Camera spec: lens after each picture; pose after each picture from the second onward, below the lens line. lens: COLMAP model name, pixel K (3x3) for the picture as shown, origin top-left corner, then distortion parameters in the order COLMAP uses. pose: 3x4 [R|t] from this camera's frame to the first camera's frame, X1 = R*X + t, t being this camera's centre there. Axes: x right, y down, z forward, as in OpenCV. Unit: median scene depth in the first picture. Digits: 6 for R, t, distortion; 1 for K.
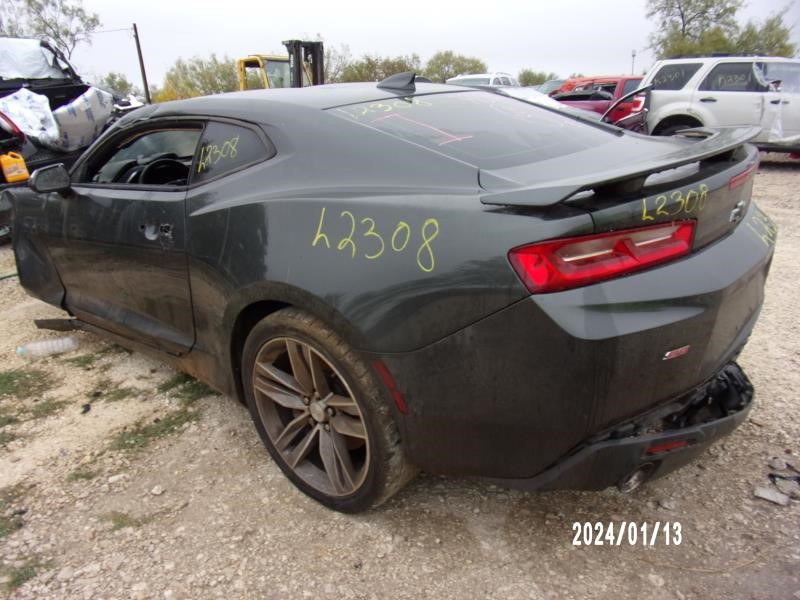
lens RADIAL K [[577.9, 0, 381.9], [0, 577.9, 299.1], [0, 0, 1]] dist [-0.007962, -0.002486]
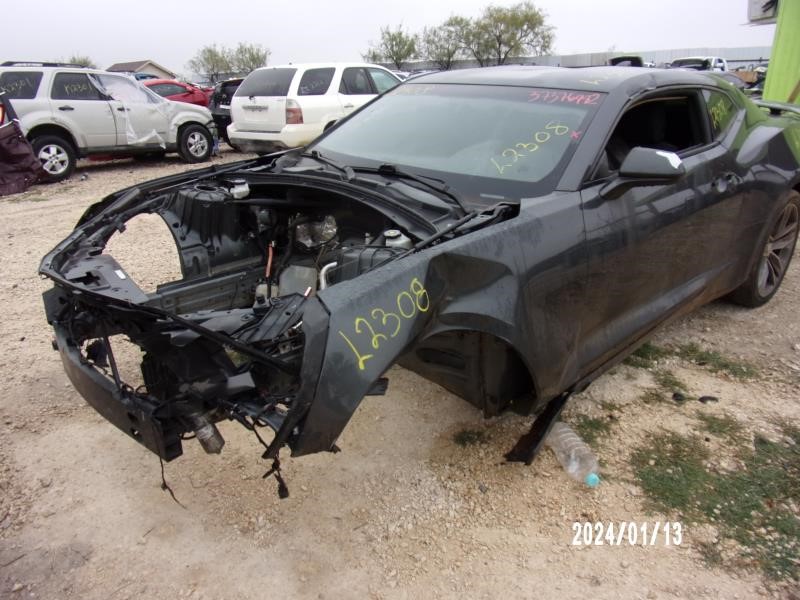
lens RADIAL K [[577.9, 0, 381.9], [0, 577.9, 299.1], [0, 0, 1]] dist [-0.007962, -0.002486]
pose [[0.129492, -0.313442, 0.940737, -0.430188], [0.346691, 0.903159, 0.253199, -0.114403], [-0.928998, 0.293358, 0.225619, 0.376563]]
